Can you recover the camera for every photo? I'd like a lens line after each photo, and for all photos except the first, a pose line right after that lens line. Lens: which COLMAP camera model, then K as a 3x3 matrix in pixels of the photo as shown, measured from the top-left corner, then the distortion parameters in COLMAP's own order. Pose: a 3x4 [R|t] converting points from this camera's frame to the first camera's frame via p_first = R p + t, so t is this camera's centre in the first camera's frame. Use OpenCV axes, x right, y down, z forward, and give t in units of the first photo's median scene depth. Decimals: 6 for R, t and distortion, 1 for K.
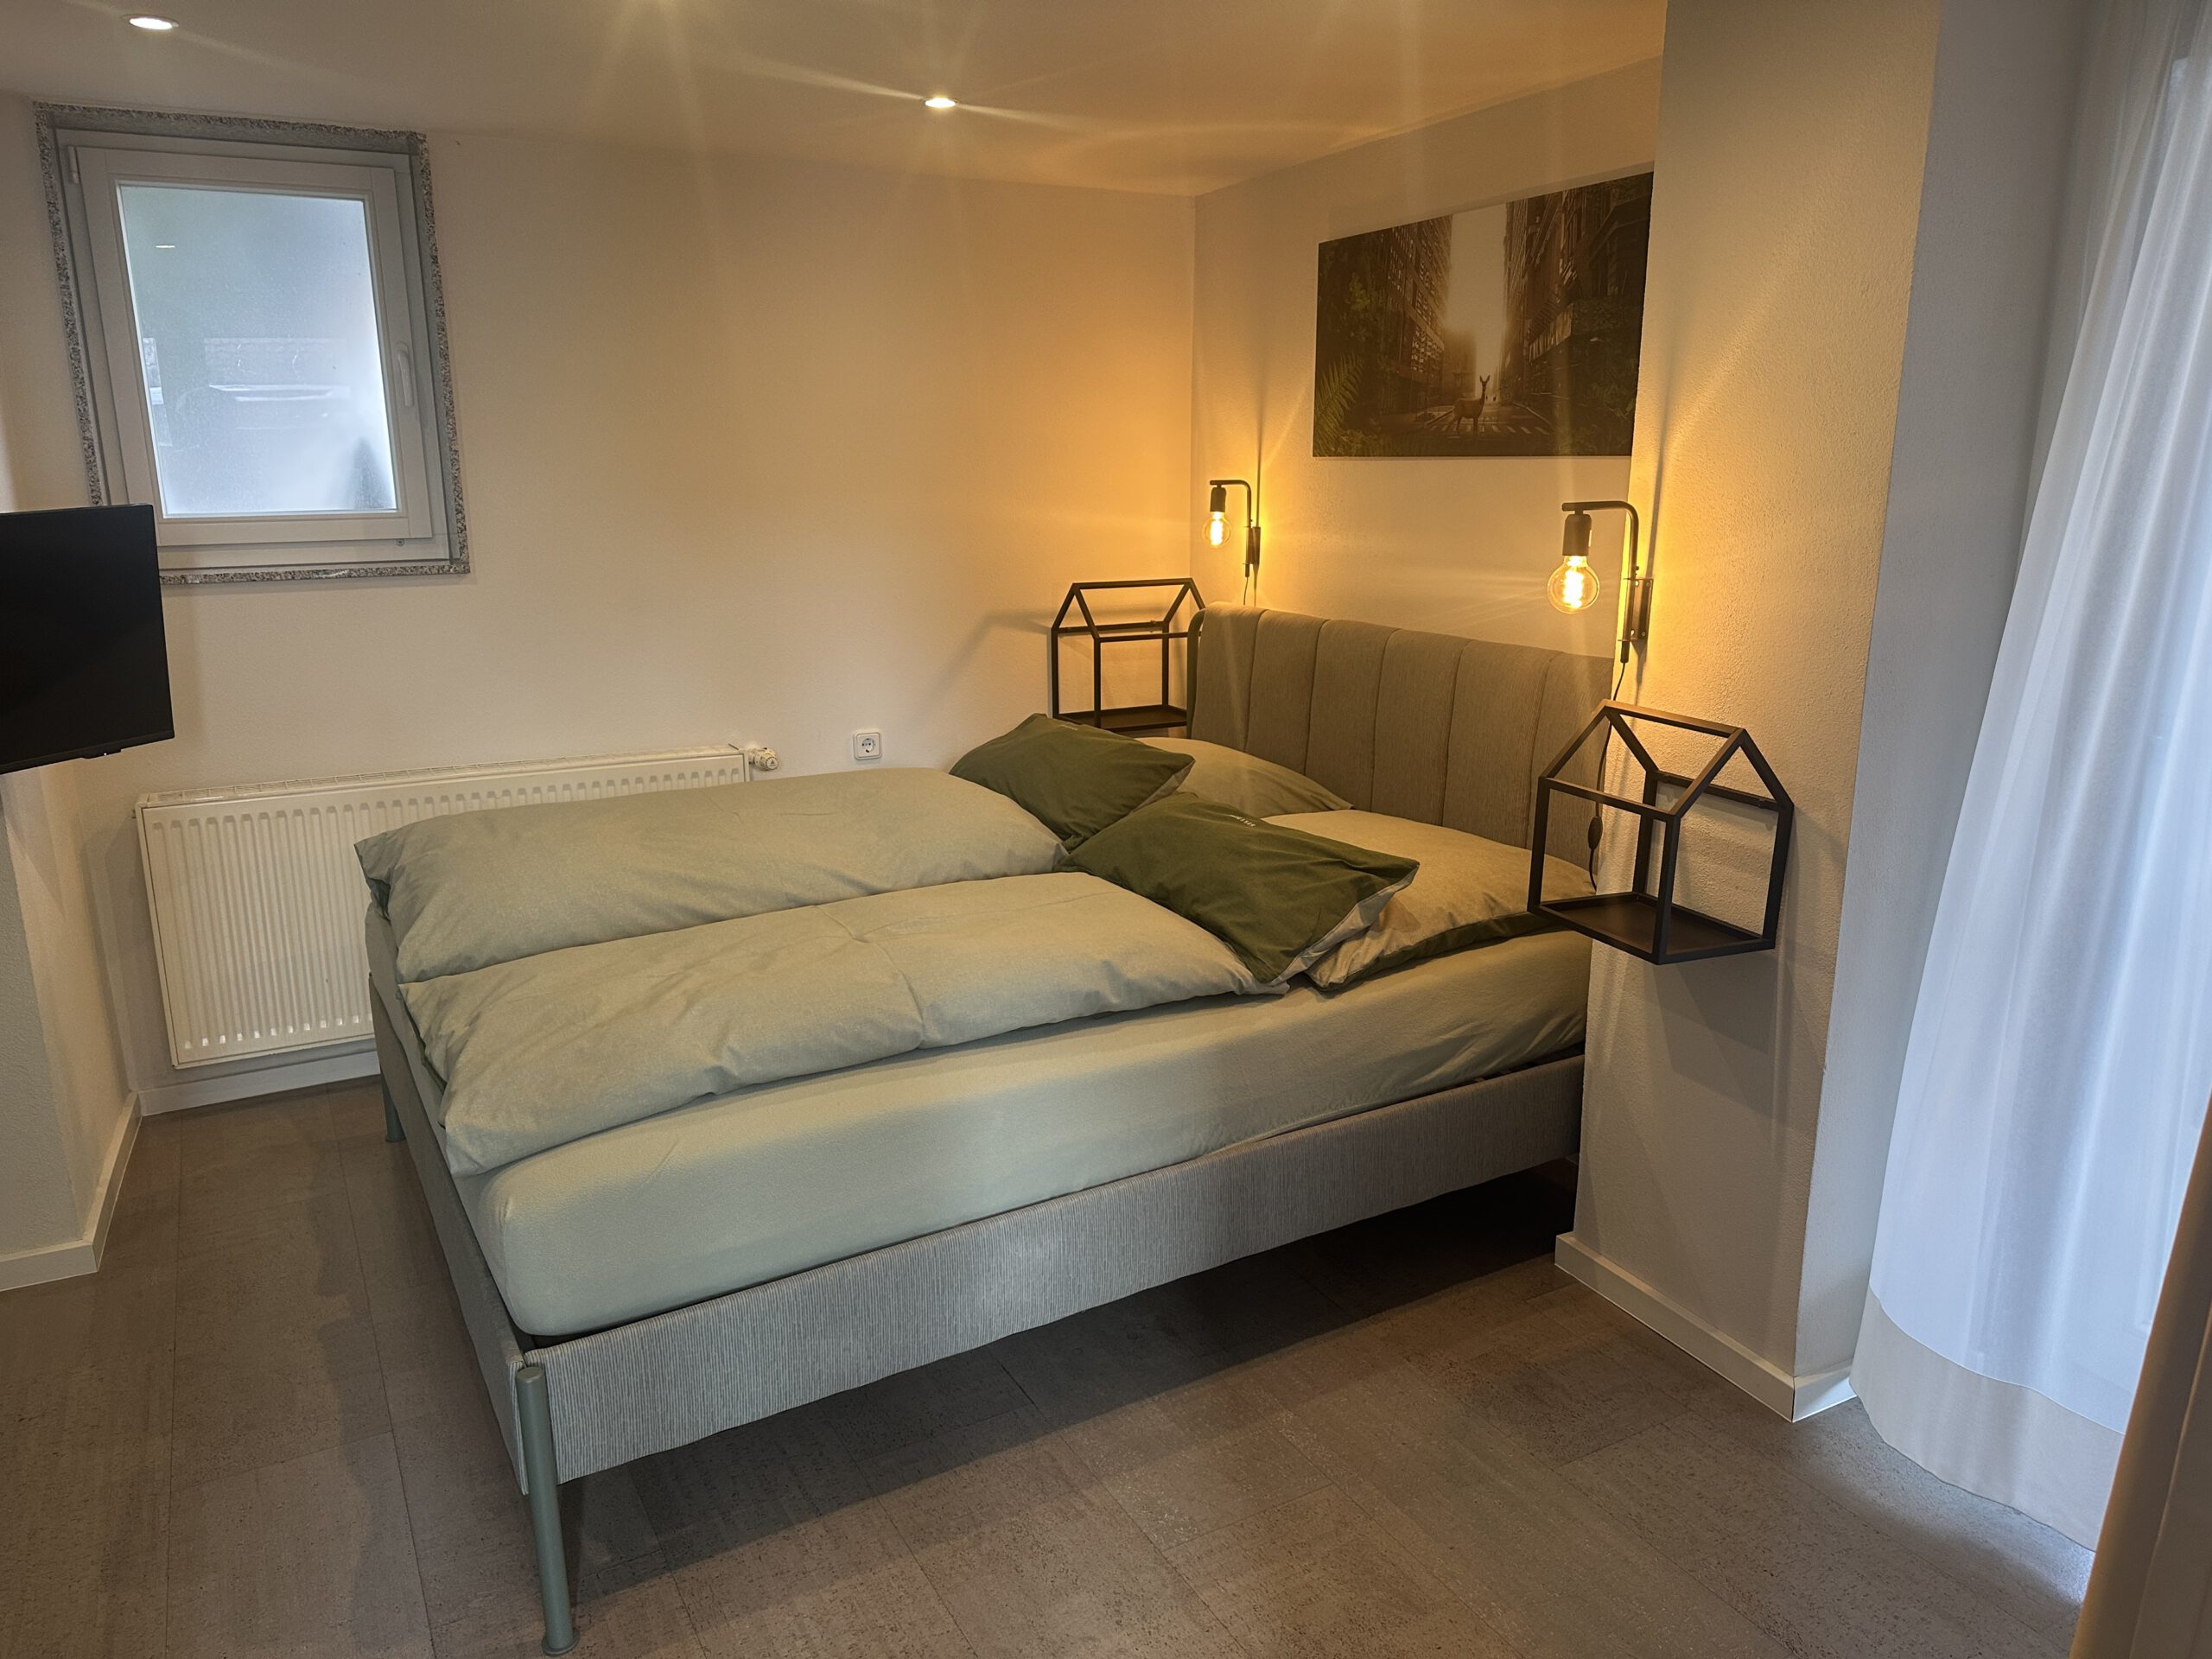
lens RADIAL K [[1579.7, 0, 1120.0], [0, 1579.7, 814.1], [0, 0, 1]] dist [0.076426, -0.104012]
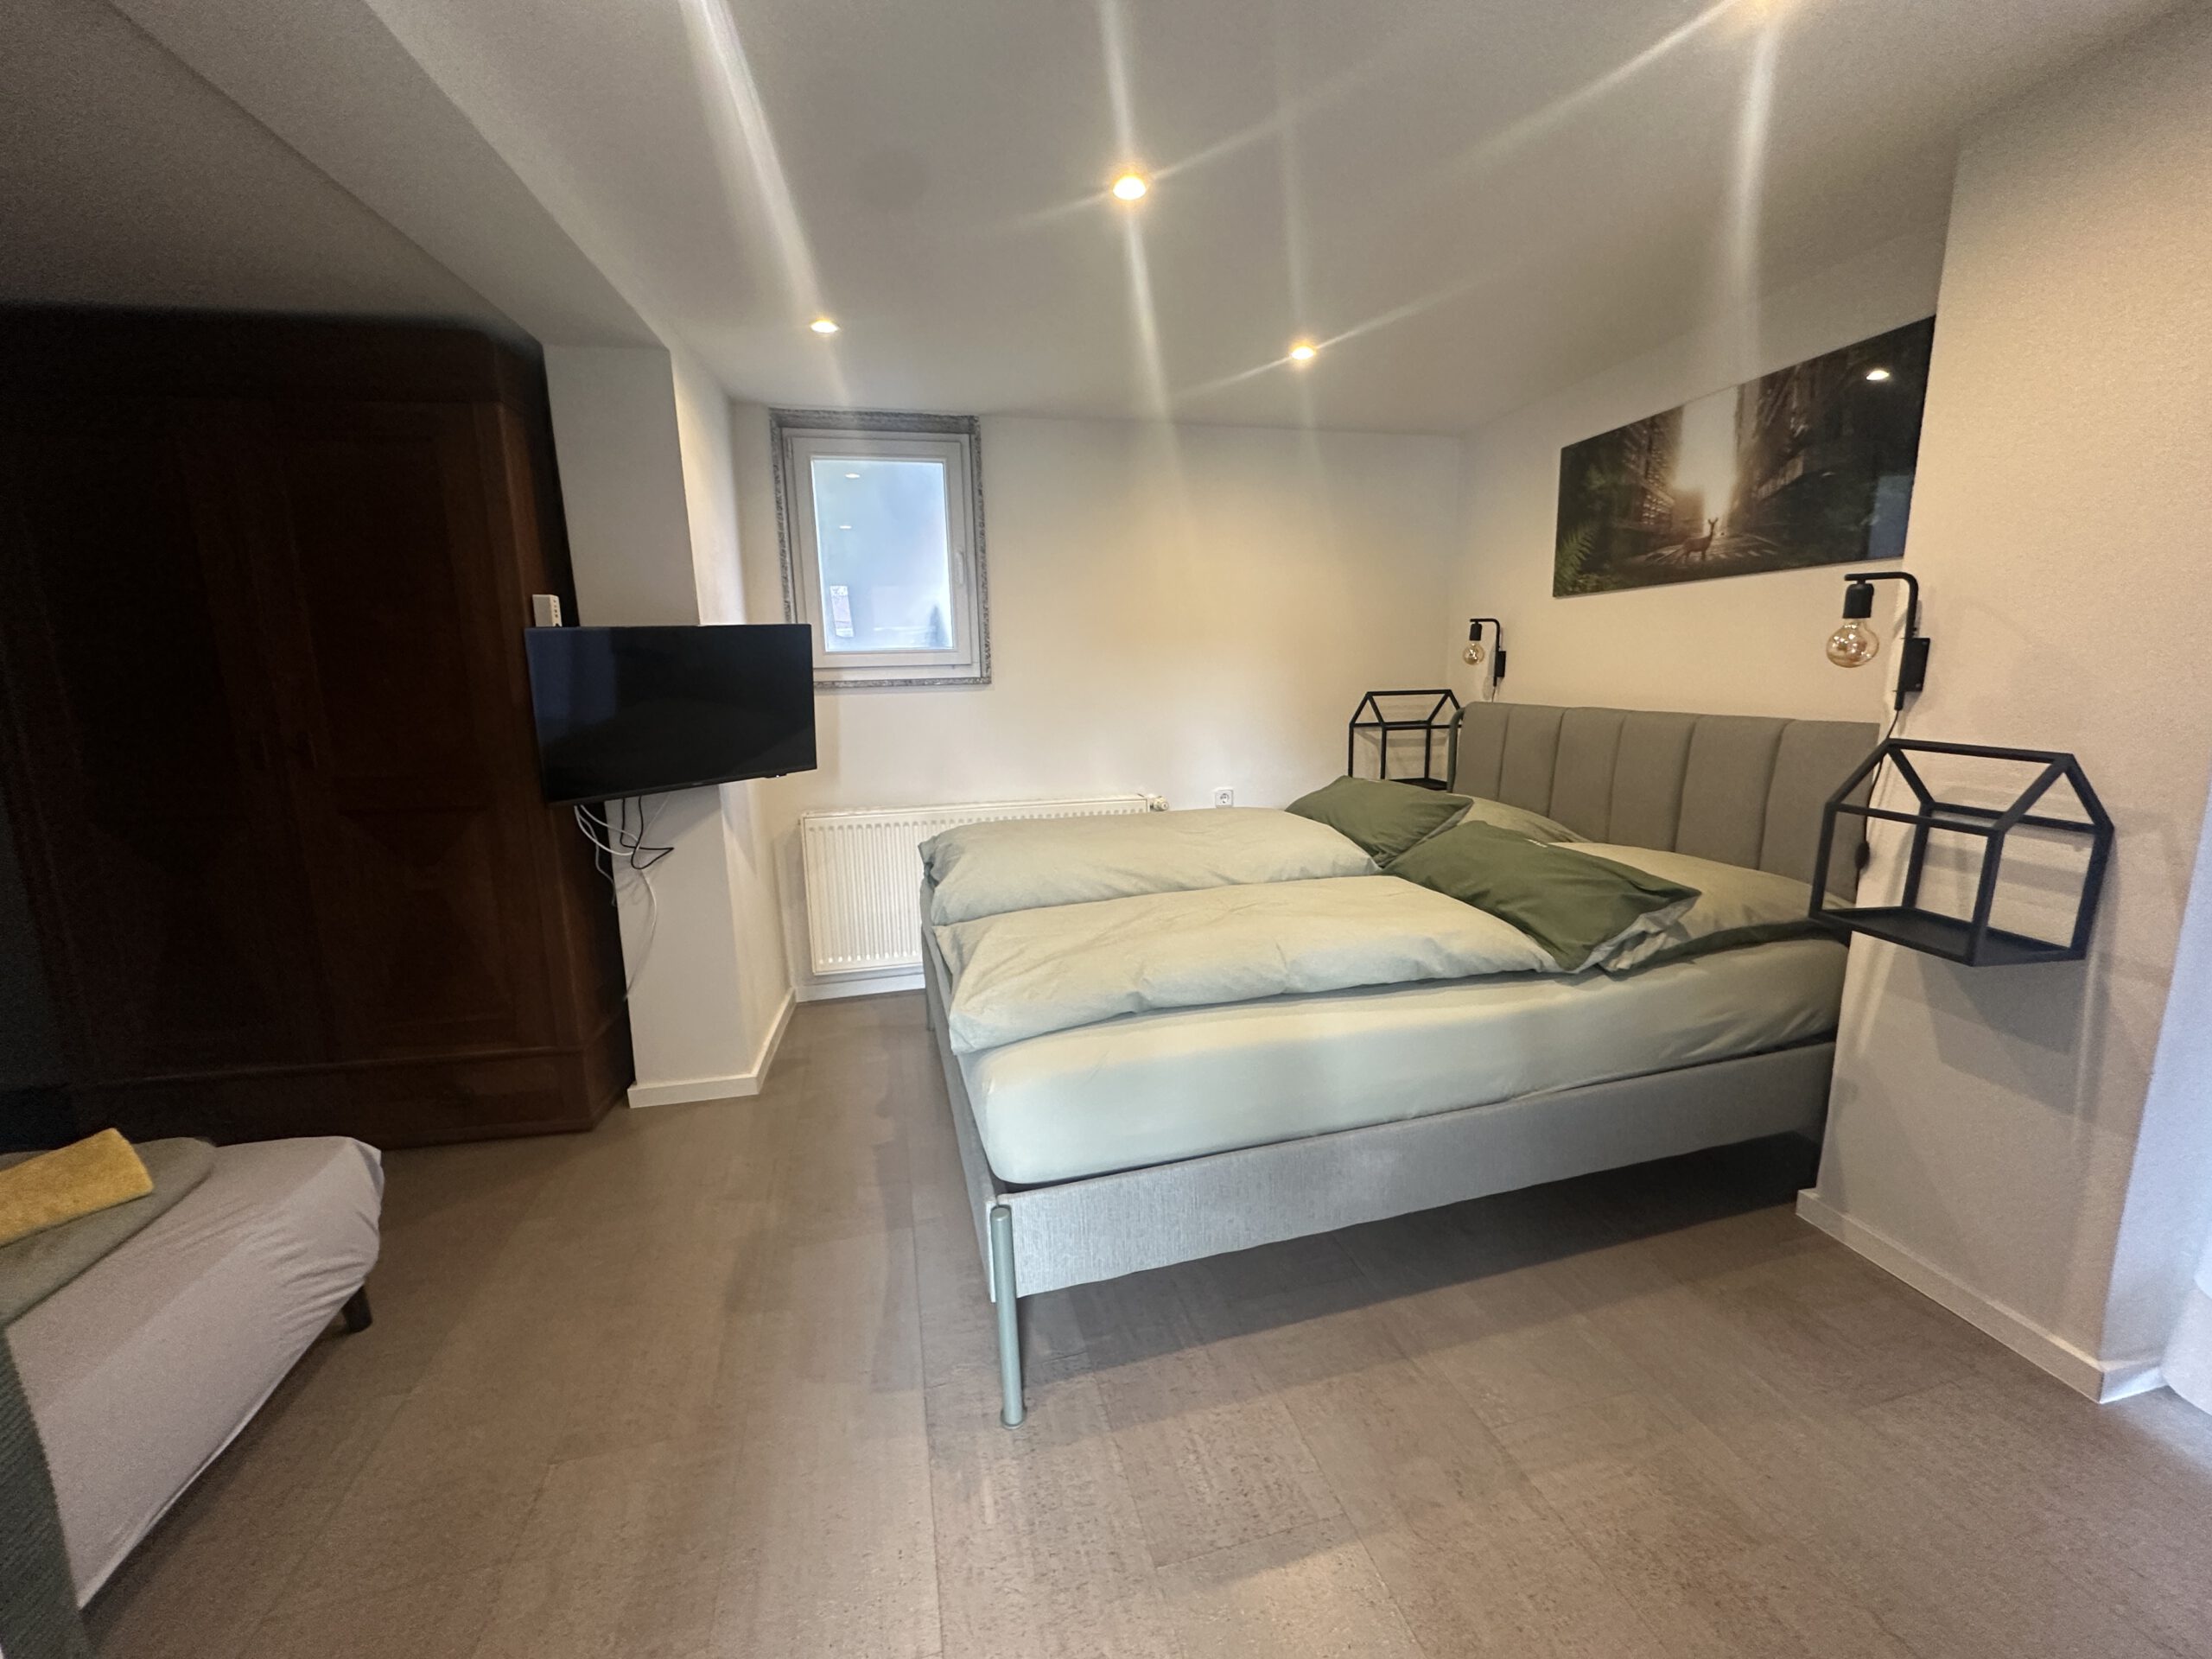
lens RADIAL K [[899.8, 0, 1106.0], [0, 899.8, 829.5], [0, 0, 1]] dist [-0.018661, 0.007205]
pose [[0.966198, 0.030105, -0.256039, -0.070530], [-0.042075, 0.998256, -0.041400, 0.040309], [0.254346, 0.050774, 0.965779, 0.196656]]
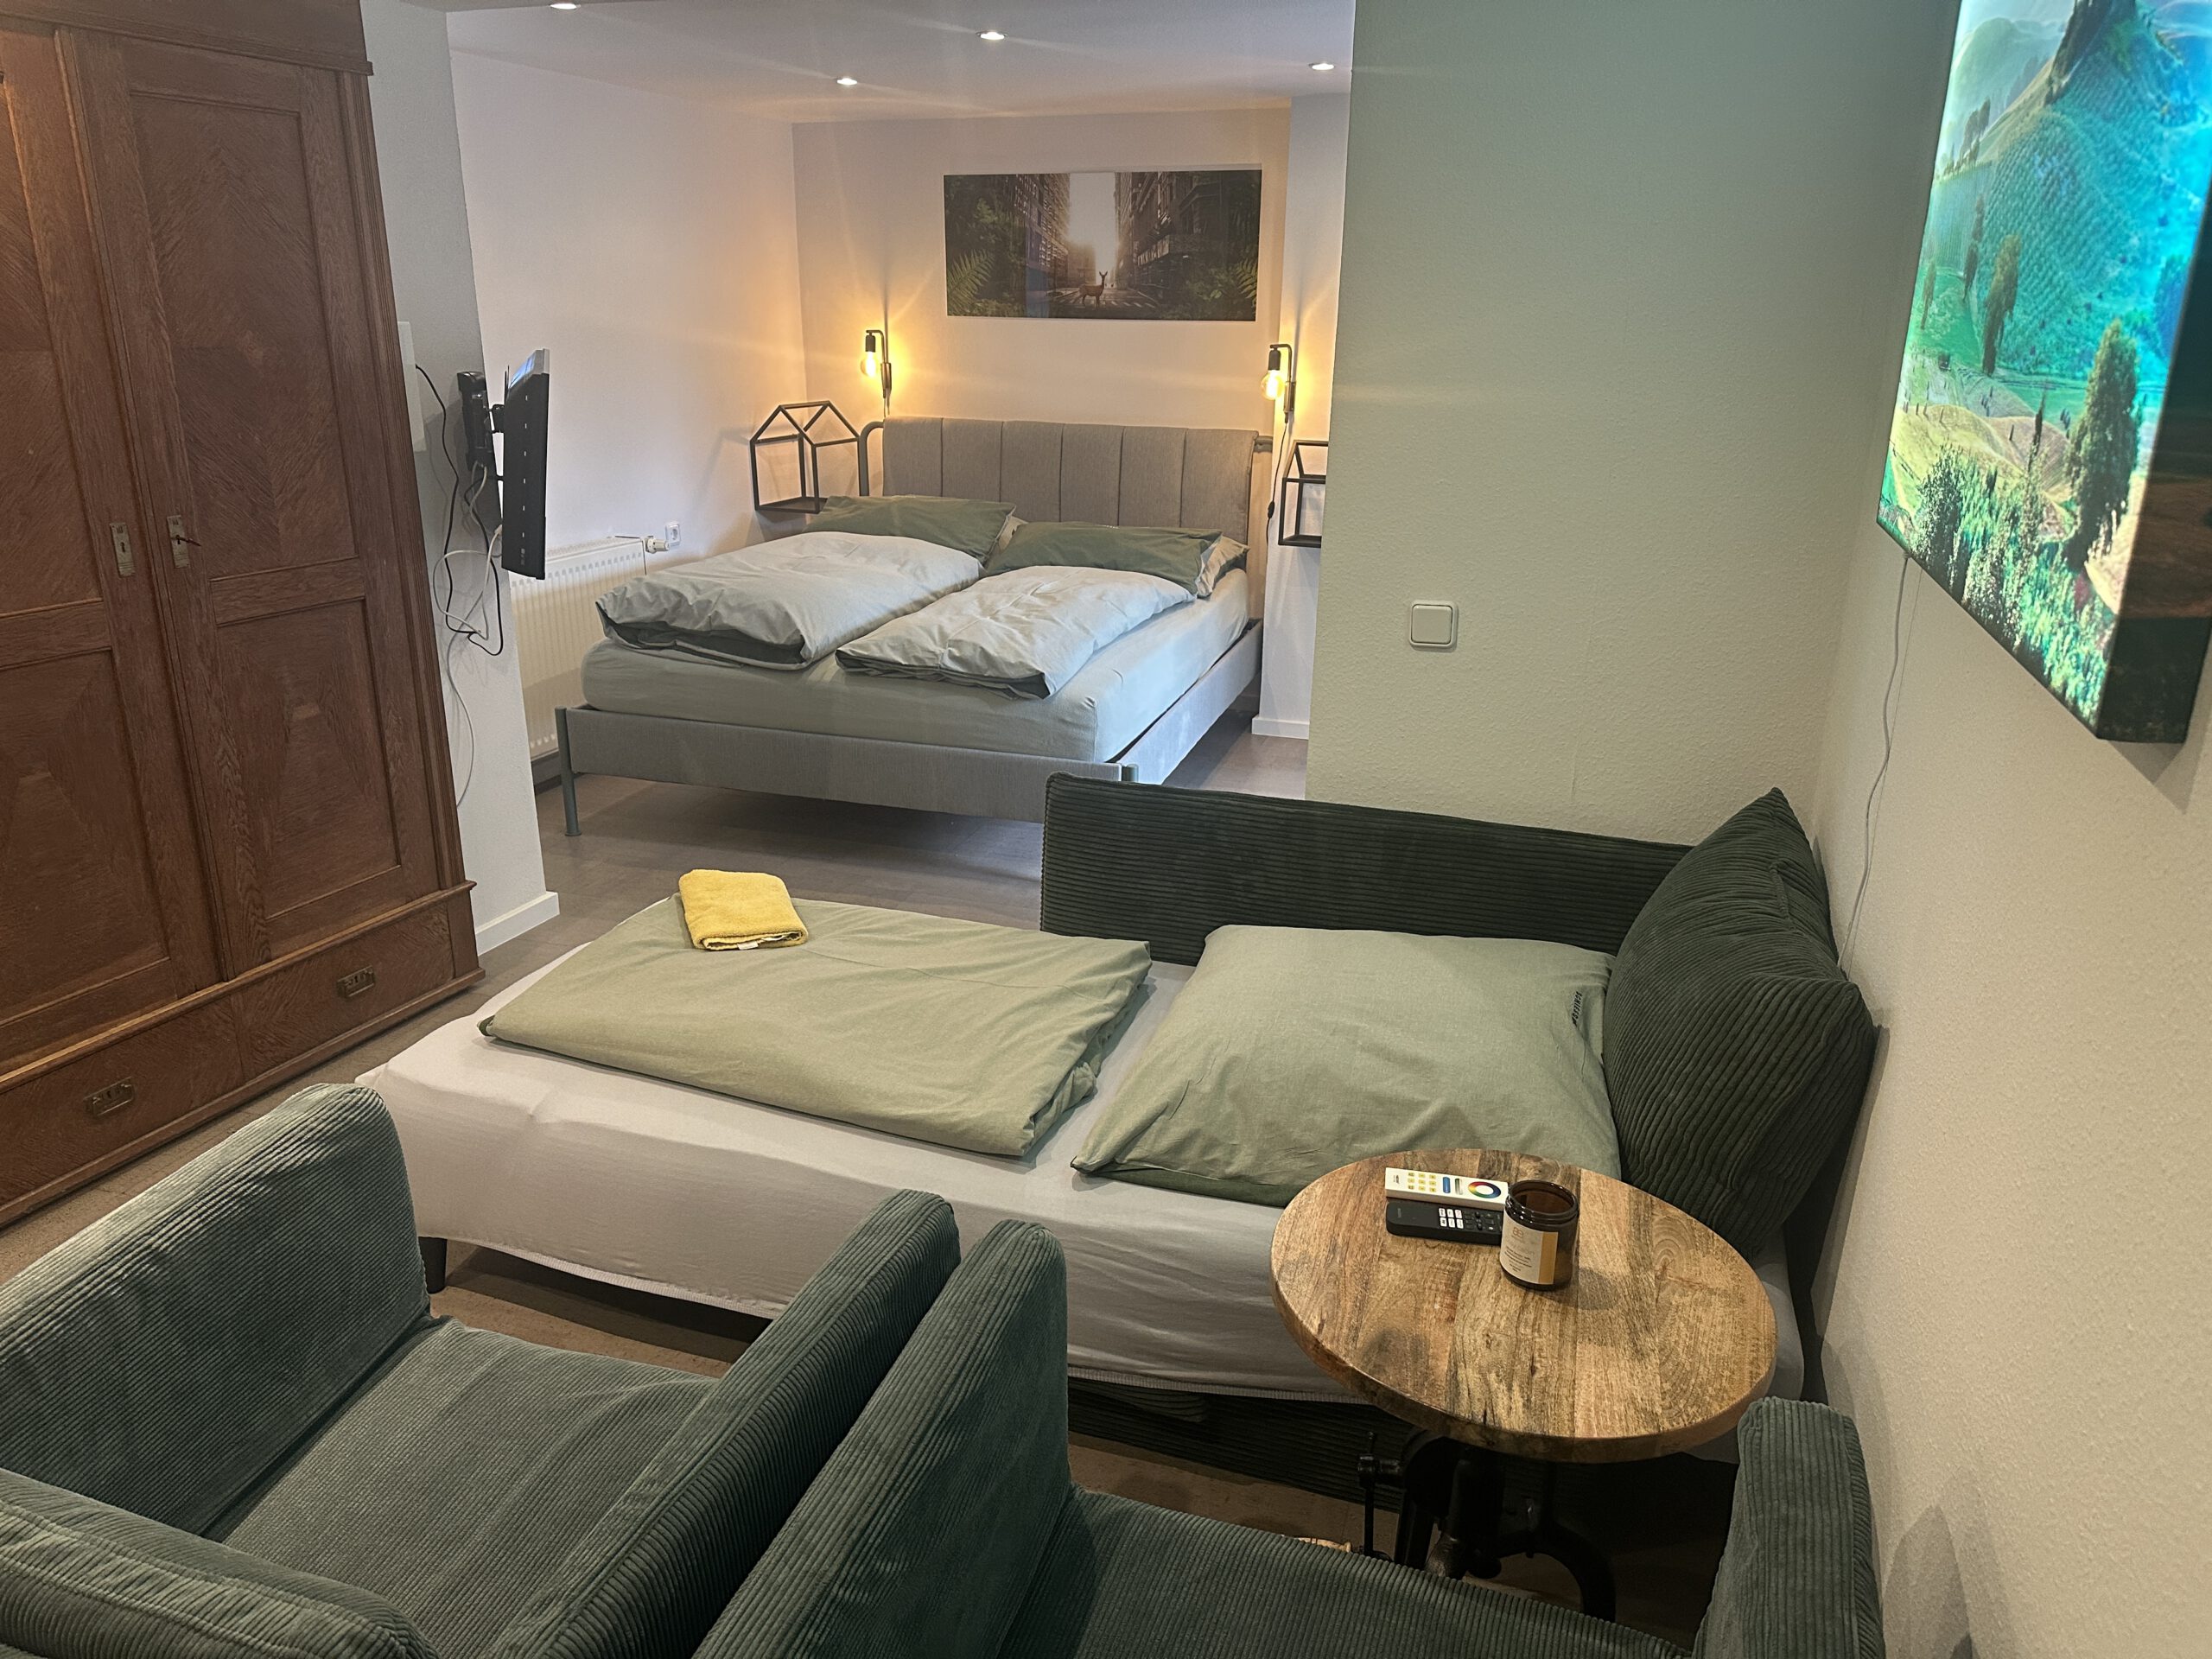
lens RADIAL K [[1565.1, 0, 1106.0], [0, 1565.1, 829.5], [0, 0, 1]] dist [0.090136, -0.088426]
pose [[0.738050, -0.202133, 0.643758, -1.185989], [0.136056, 0.979060, 0.151429, 0.075648], [-0.660886, -0.024175, 0.750097, -0.383867]]
